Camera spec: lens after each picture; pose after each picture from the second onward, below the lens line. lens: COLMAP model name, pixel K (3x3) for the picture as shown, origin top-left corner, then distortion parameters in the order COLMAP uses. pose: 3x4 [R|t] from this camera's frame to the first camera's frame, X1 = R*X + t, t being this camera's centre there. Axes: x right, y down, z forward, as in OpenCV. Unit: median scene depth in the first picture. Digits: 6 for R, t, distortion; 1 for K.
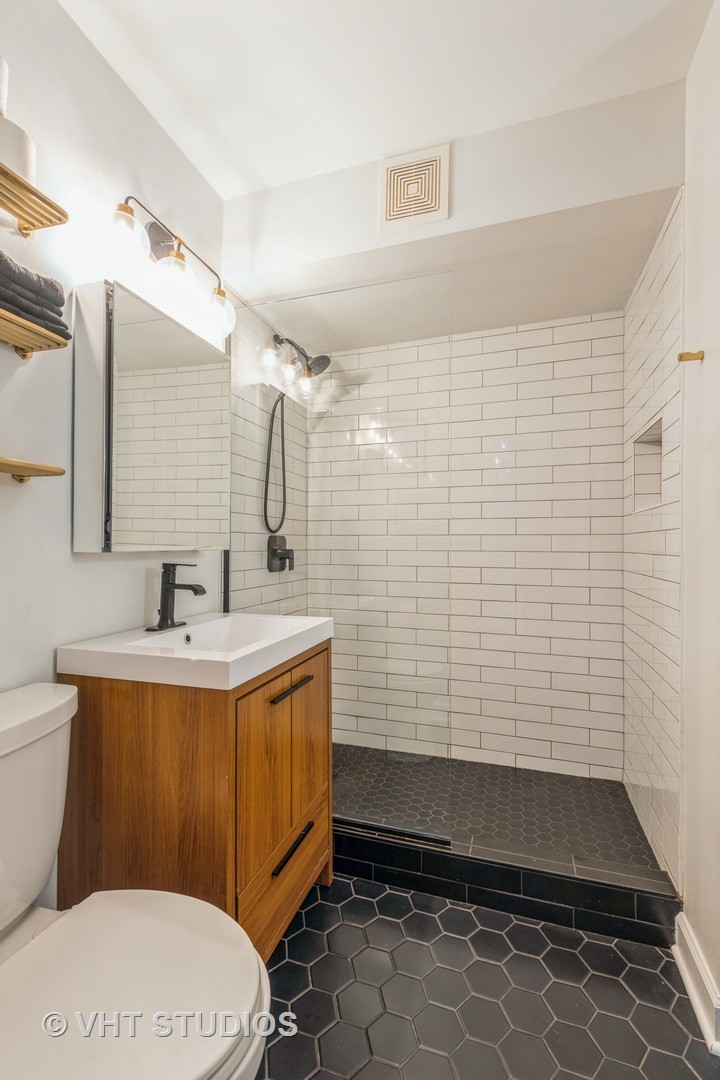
lens RADIAL K [[481.0, 0, 350.6], [0, 481.0, 542.8], [0, 0, 1]] dist [0.031391, -0.020486]
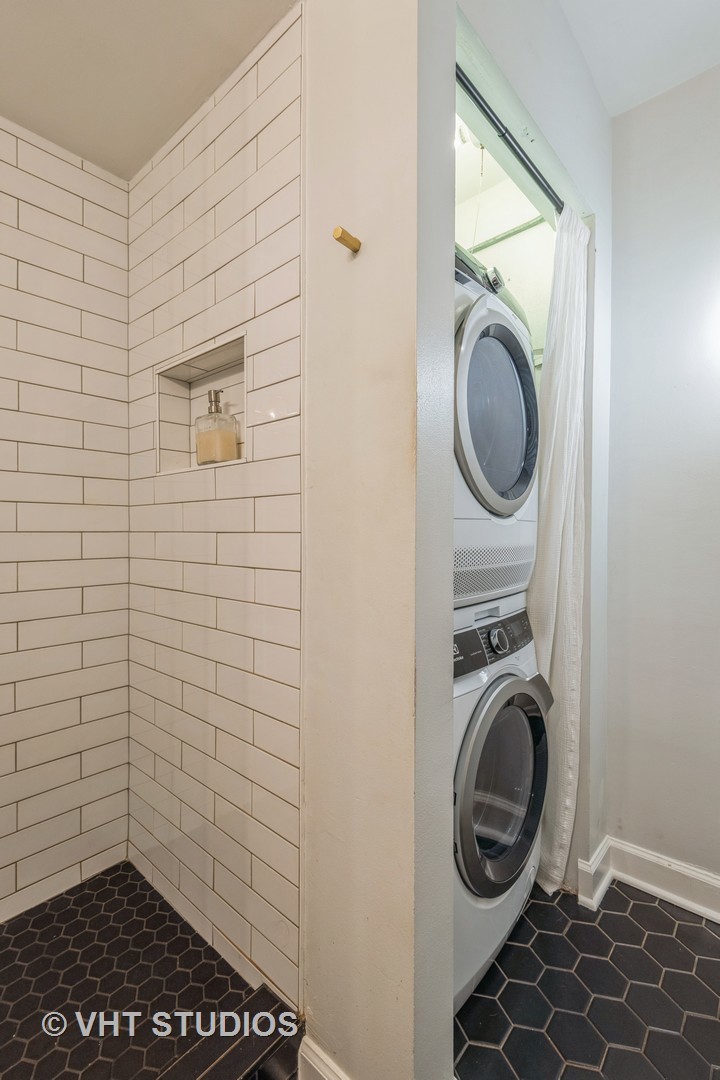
lens RADIAL K [[484.5, 0, 357.4], [0, 484.5, 533.7], [0, 0, 1]] dist [0.026916, -0.016949]
pose [[0.383404, -0.007550, 0.923550, 0.038254], [-0.004016, 0.999944, 0.009842, 0.014337], [-0.923572, -0.007482, 0.383352, 0.425004]]
